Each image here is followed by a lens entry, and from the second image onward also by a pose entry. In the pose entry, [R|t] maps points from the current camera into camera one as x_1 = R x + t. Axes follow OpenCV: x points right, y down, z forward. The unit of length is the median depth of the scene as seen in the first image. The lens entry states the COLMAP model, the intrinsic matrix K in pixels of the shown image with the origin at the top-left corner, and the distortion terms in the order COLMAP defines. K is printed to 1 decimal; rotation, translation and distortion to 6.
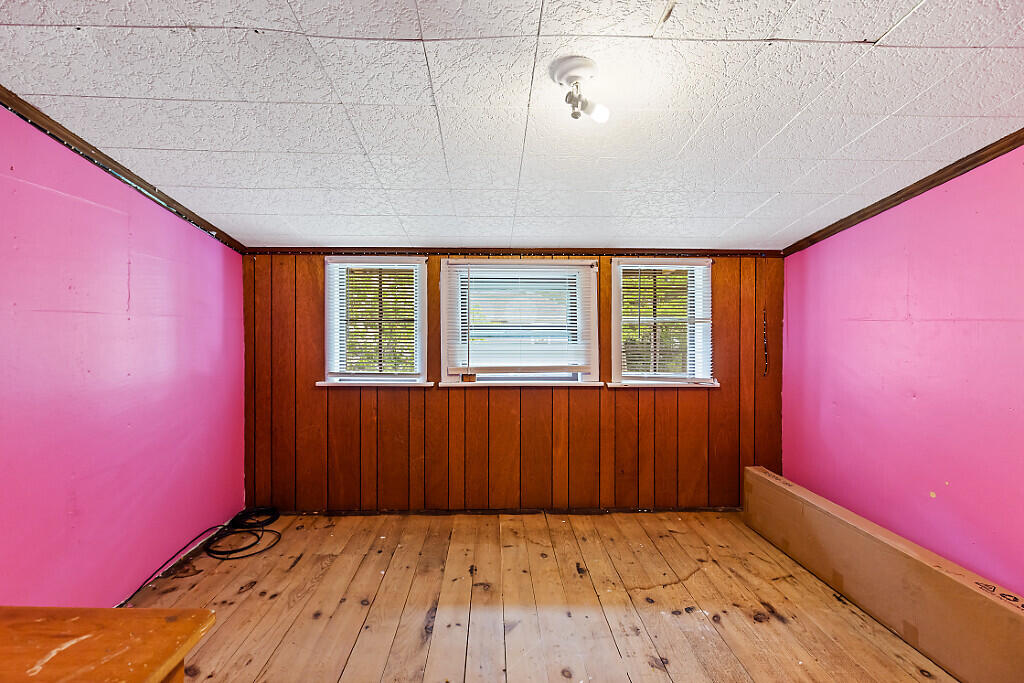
lens RADIAL K [[468.9, 0, 497.1], [0, 468.9, 328.4], [0, 0, 1]] dist [0.009975, -0.000465]
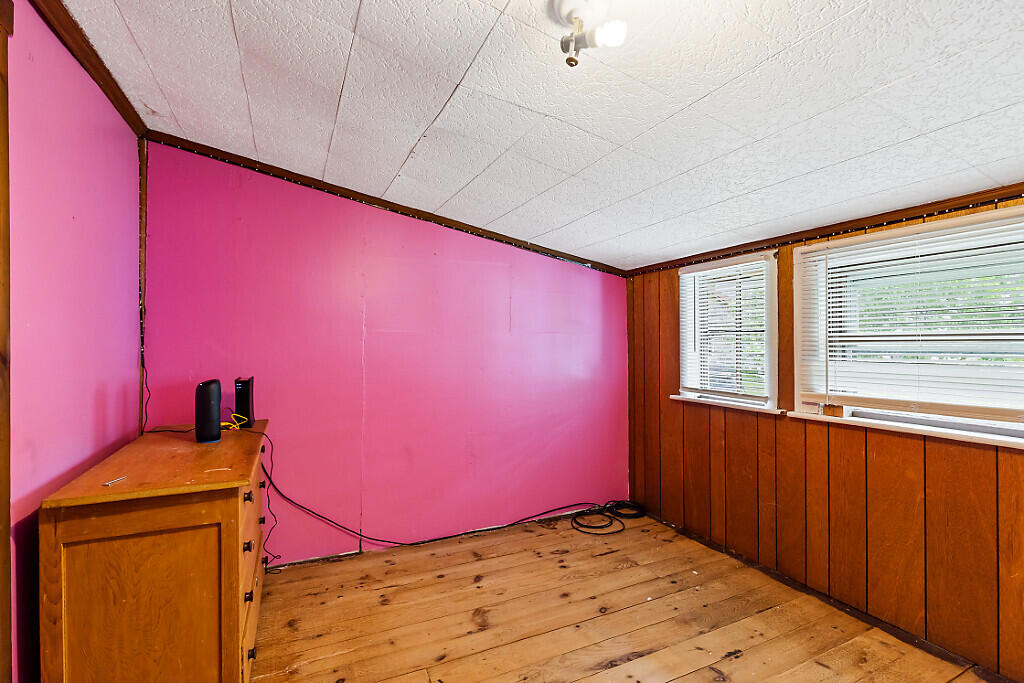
lens RADIAL K [[468.9, 0, 510.1], [0, 468.9, 344.0], [0, 0, 1]] dist [0.009975, -0.000465]
pose [[0.416823, -0.002747, -0.908984, 0.388725], [0.003365, 0.999993, -0.001480, 0.005575], [0.908981, -0.002442, 0.416829, 0.272966]]
